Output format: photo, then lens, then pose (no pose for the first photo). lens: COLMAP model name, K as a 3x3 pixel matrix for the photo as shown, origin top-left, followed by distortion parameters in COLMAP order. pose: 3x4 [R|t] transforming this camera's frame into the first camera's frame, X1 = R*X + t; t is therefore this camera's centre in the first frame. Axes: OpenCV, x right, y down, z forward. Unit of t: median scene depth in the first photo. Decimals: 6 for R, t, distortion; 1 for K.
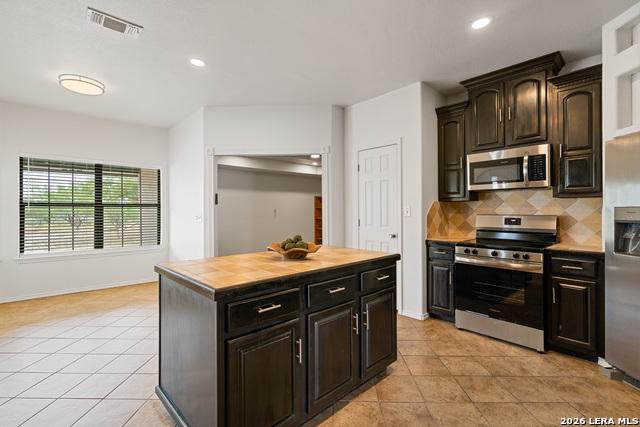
lens RADIAL K [[304.1, 0, 311.8], [0, 304.1, 208.1], [0, 0, 1]] dist [-0.000101, 0.000179]
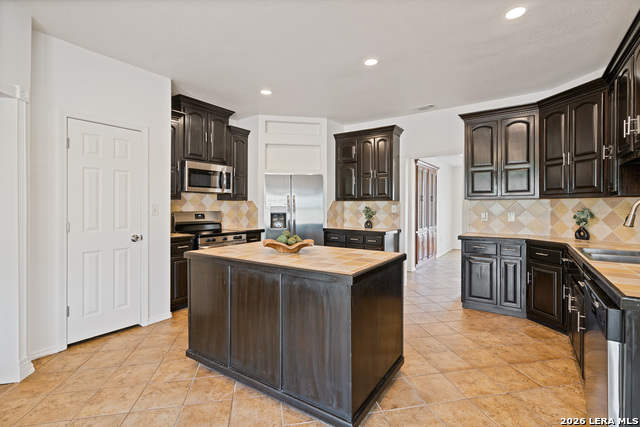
lens RADIAL K [[304.1, 0, 311.8], [0, 304.1, 208.1], [0, 0, 1]] dist [-0.000101, 0.000179]
pose [[-0.224310, -0.000620, 0.974518, -0.673591], [-0.004696, 0.999989, -0.000444, 0.004881], [-0.974506, -0.004676, -0.224311, 0.719969]]
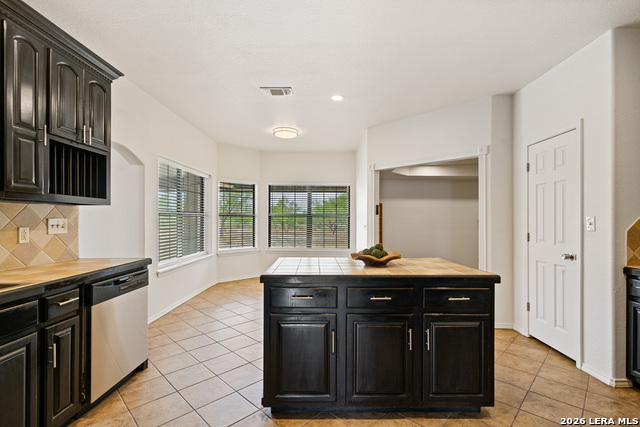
lens RADIAL K [[295.5, 0, 305.6], [0, 295.5, 218.3], [0, 0, 1]] dist [0.001279, 0.000573]
pose [[0.715210, 0.003445, -0.698901, 0.313167], [-0.002709, 0.999994, 0.002157, -0.000254], [0.698904, 0.000351, 0.715215, 0.059488]]
